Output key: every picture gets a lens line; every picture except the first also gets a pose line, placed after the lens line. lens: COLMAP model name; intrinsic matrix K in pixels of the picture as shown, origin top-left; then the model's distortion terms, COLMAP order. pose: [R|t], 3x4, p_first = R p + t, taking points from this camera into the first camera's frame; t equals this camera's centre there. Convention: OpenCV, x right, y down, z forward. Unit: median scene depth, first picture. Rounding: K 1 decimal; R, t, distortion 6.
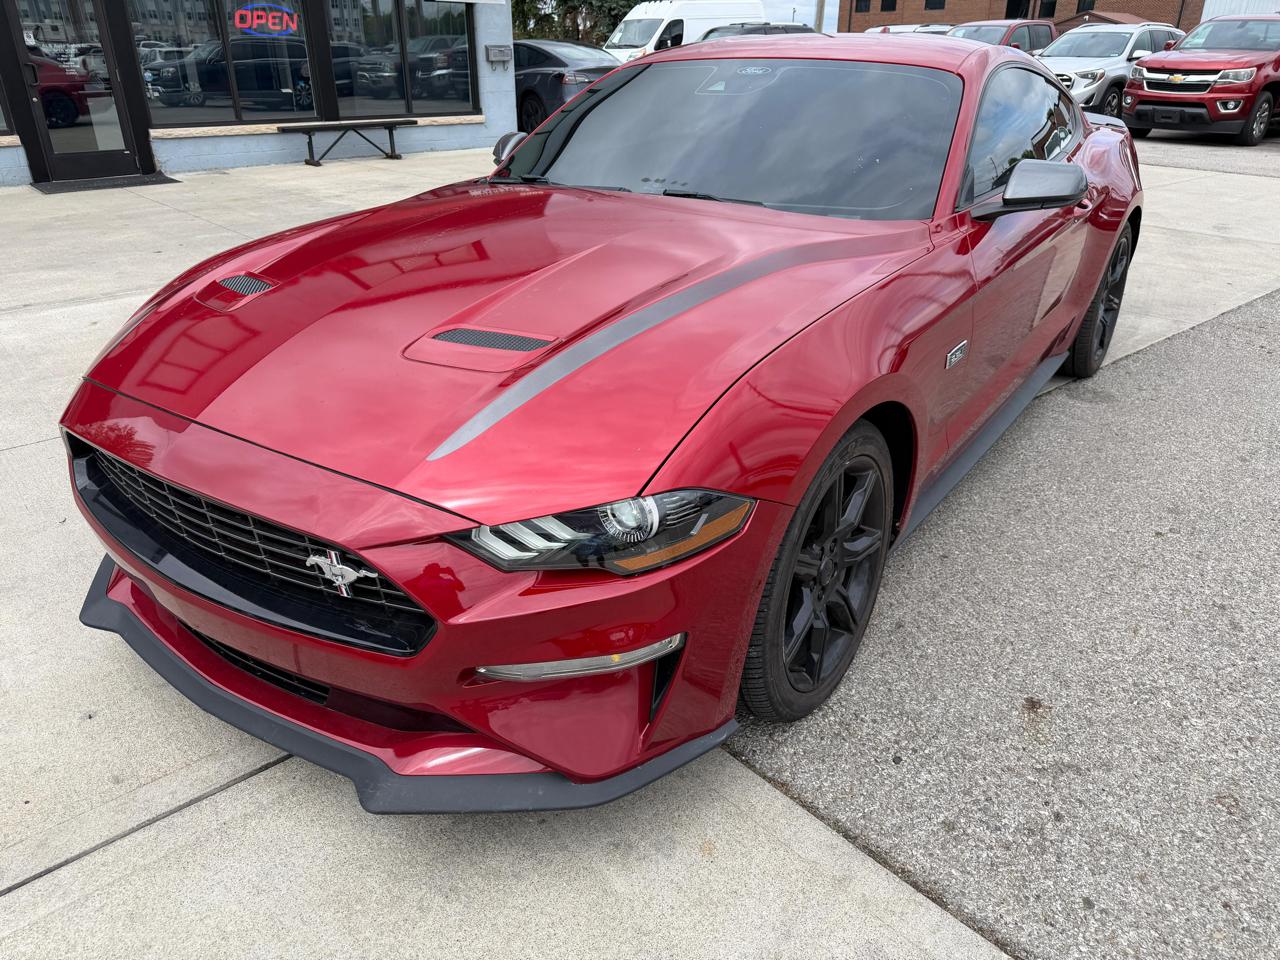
lens RADIAL K [[902.2, 0, 637.0], [0, 902.2, 477.4], [0, 0, 1]] dist [0.006972, -0.009474]
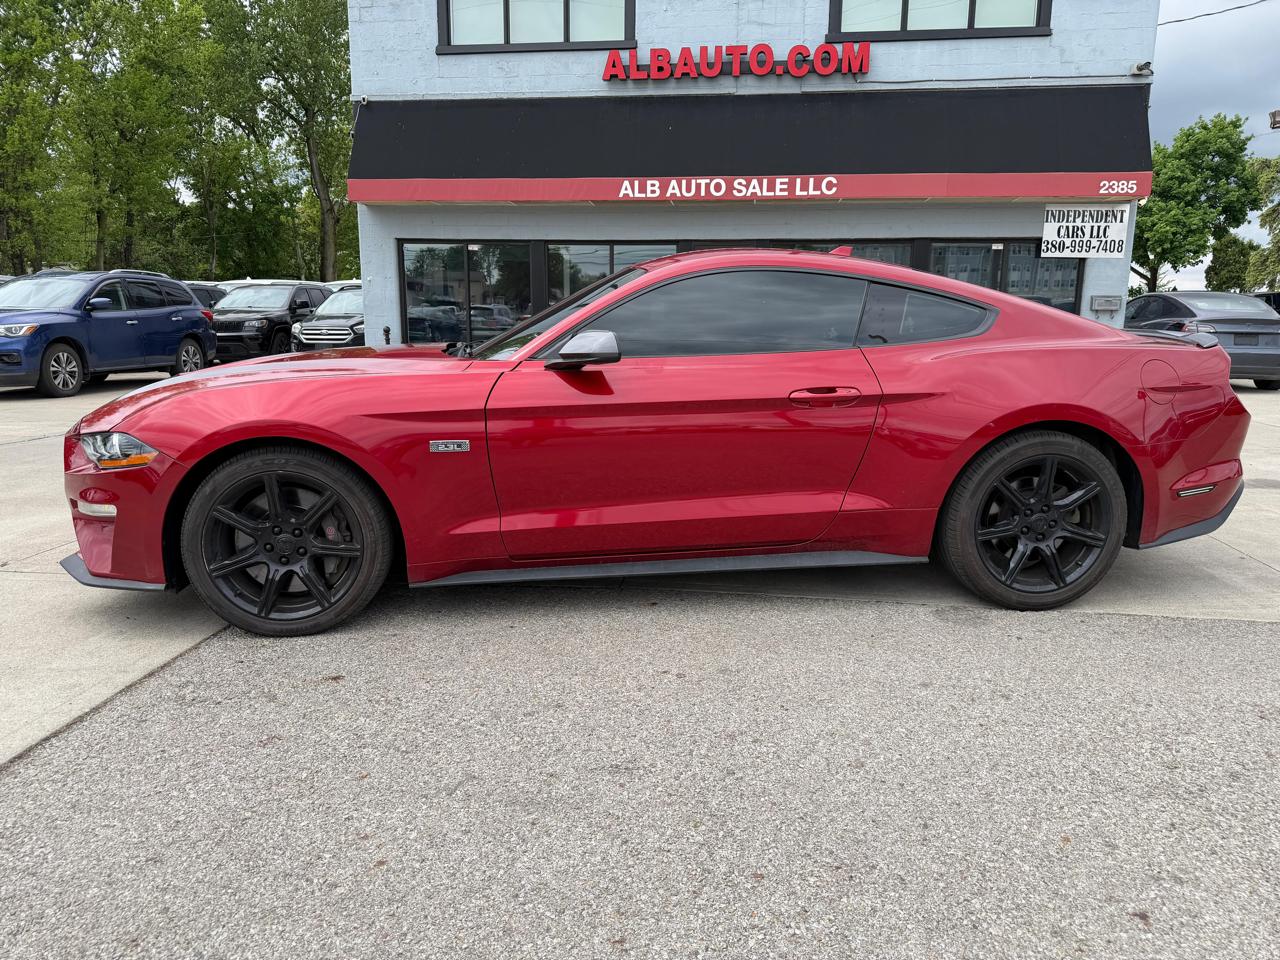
lens RADIAL K [[902.2, 0, 637.0], [0, 902.2, 477.4], [0, 0, 1]] dist [0.006972, -0.009474]
pose [[0.669872, 0.146148, -0.727951, 0.497856], [-0.329326, 0.937200, -0.114892, -0.007873], [0.665445, 0.316696, 0.675934, 0.084421]]
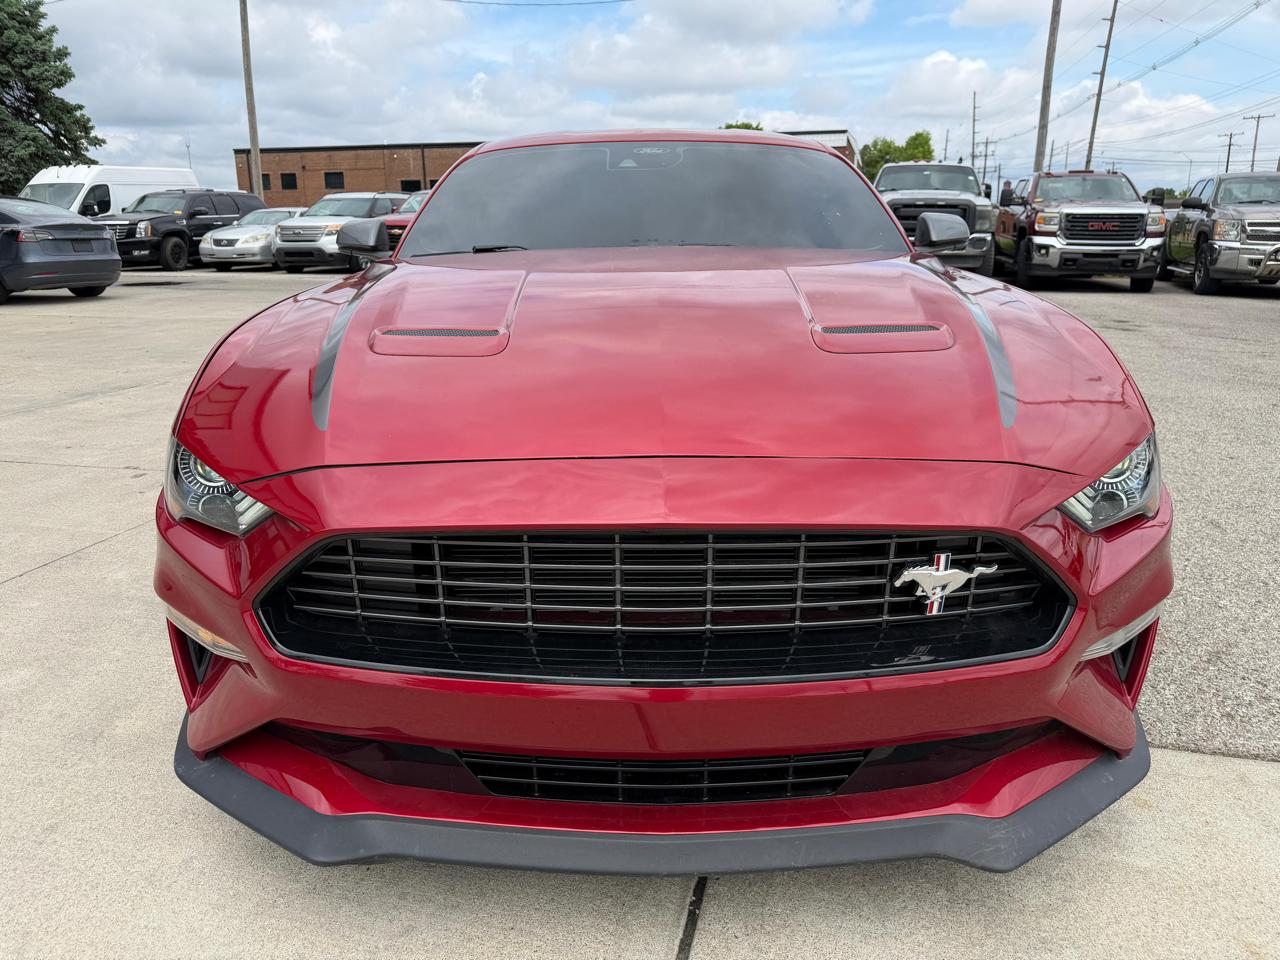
lens RADIAL K [[902.2, 0, 637.0], [0, 902.2, 477.4], [0, 0, 1]] dist [0.006972, -0.009474]
pose [[0.821182, -0.157087, 0.548620, -0.213627], [0.248365, 0.963922, -0.095755, 0.004841], [-0.513785, 0.214891, 0.830570, 0.093080]]
